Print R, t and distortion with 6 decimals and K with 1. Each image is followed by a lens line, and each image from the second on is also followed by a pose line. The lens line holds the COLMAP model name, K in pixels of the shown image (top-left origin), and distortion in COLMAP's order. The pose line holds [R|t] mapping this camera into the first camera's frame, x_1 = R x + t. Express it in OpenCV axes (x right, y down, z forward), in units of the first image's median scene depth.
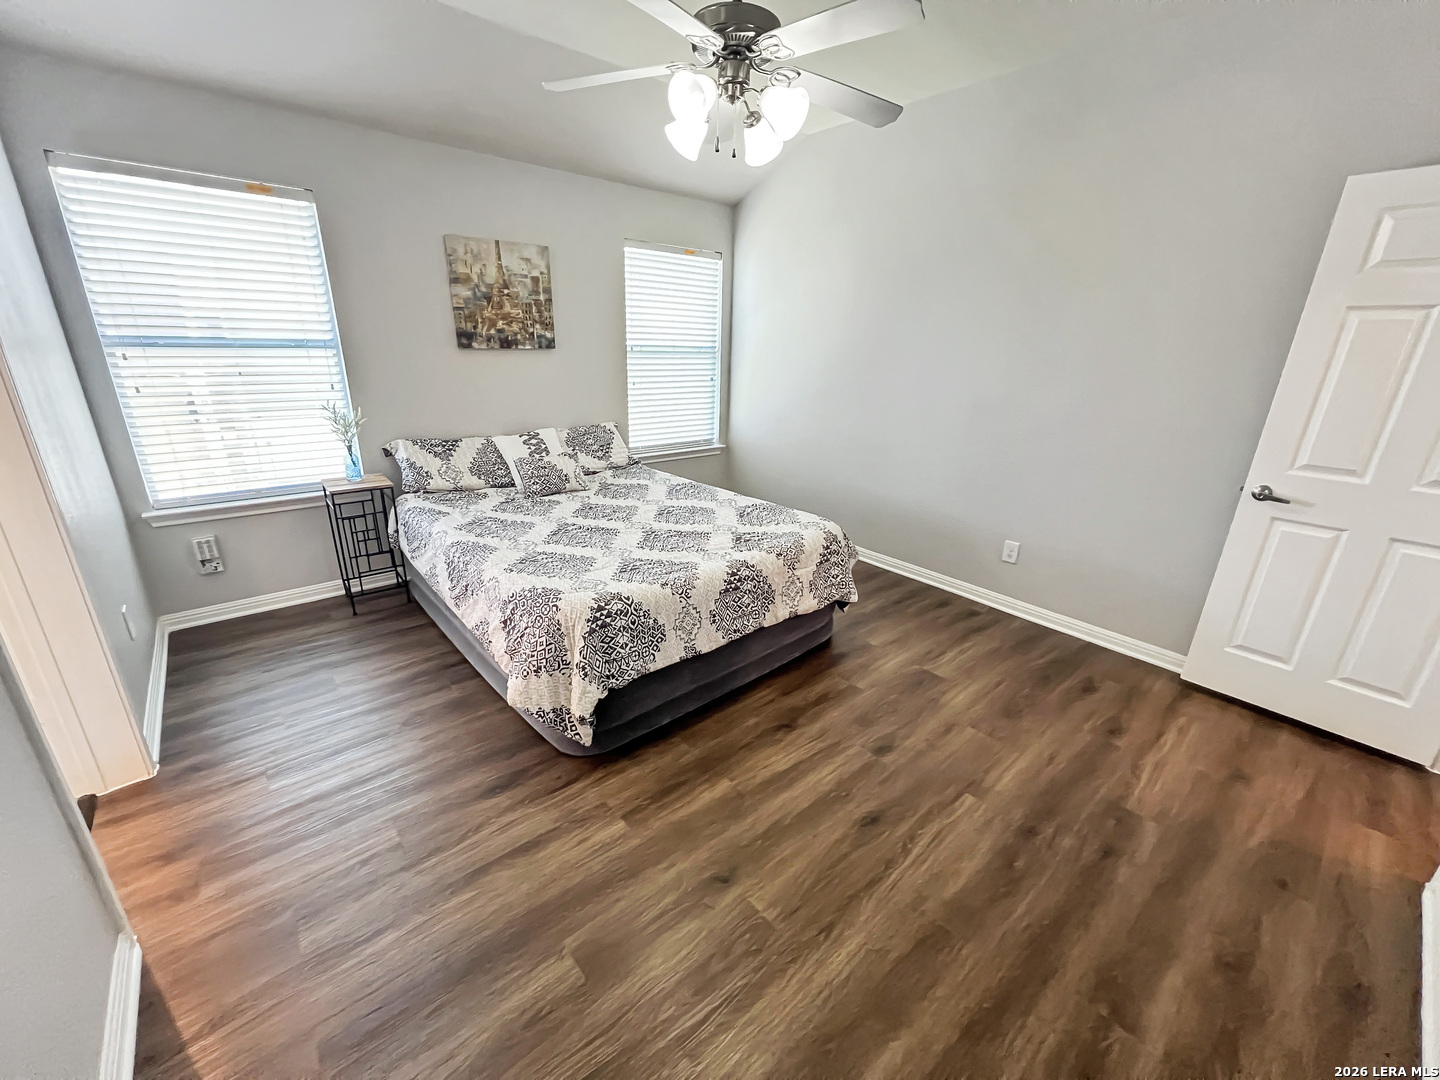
lens RADIAL K [[574.9, 0, 719.4], [0, 574.9, 539.1], [0, 0, 1]] dist [-0.001298, -0.000319]
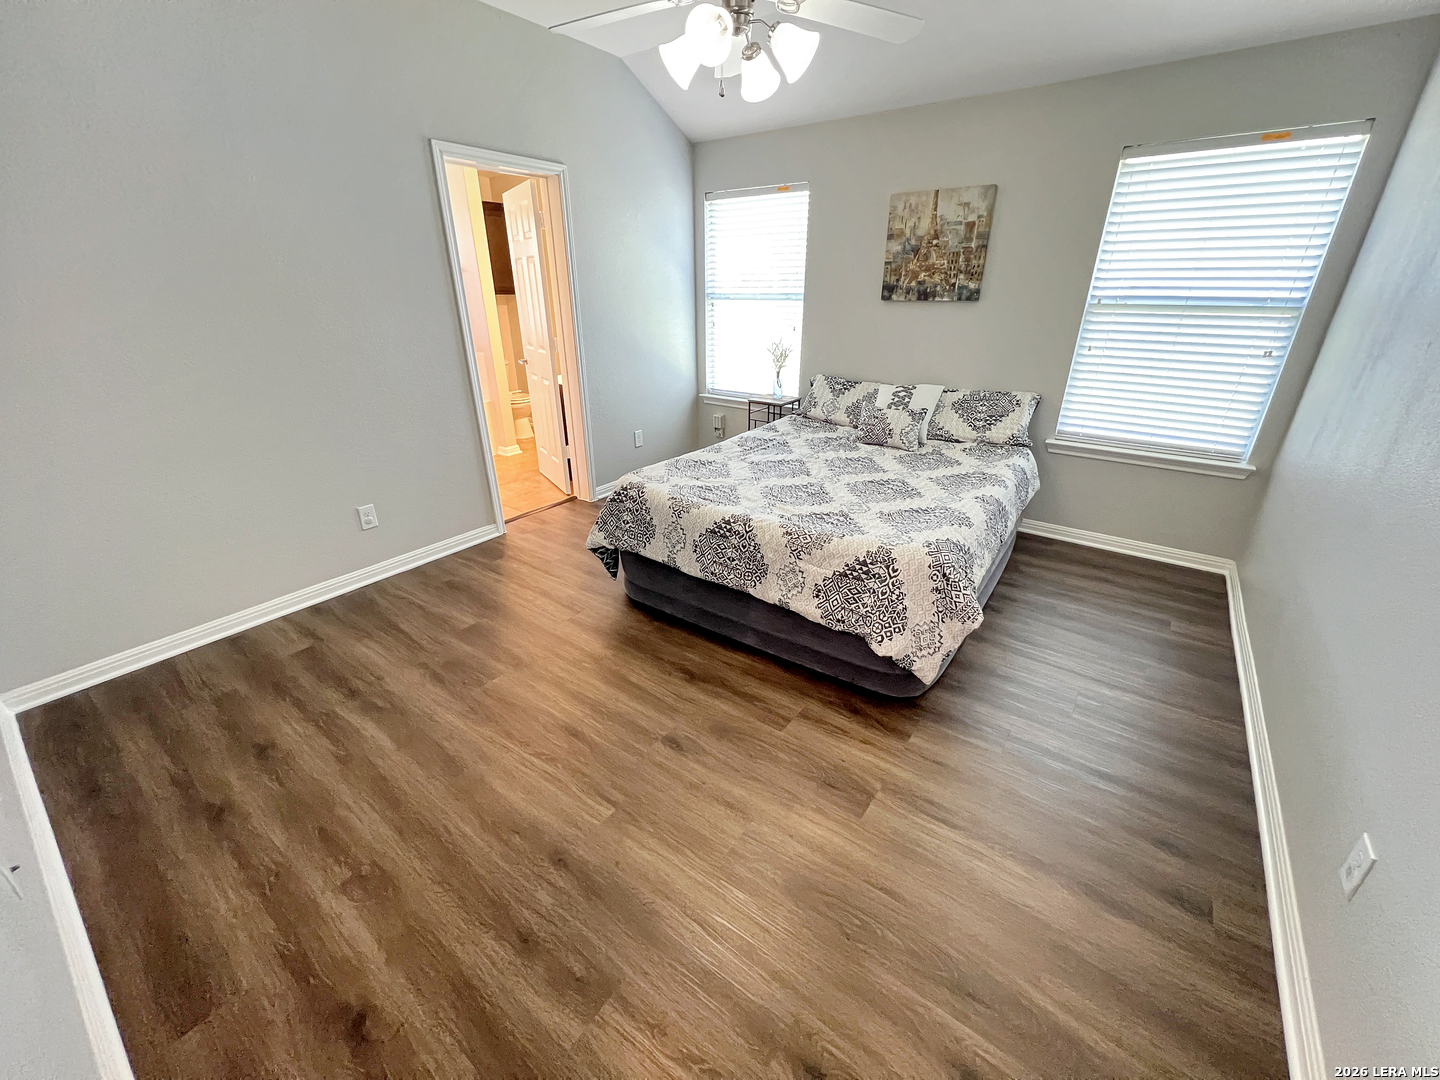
lens RADIAL K [[574.9, 0, 719.4], [0, 574.9, 539.1], [0, 0, 1]] dist [-0.001298, -0.000319]
pose [[0.223160, 0.368847, -0.902303, 0.665217], [-0.313334, 0.903665, 0.291909, -0.143479], [0.923050, 0.217579, 0.317235, 0.467230]]
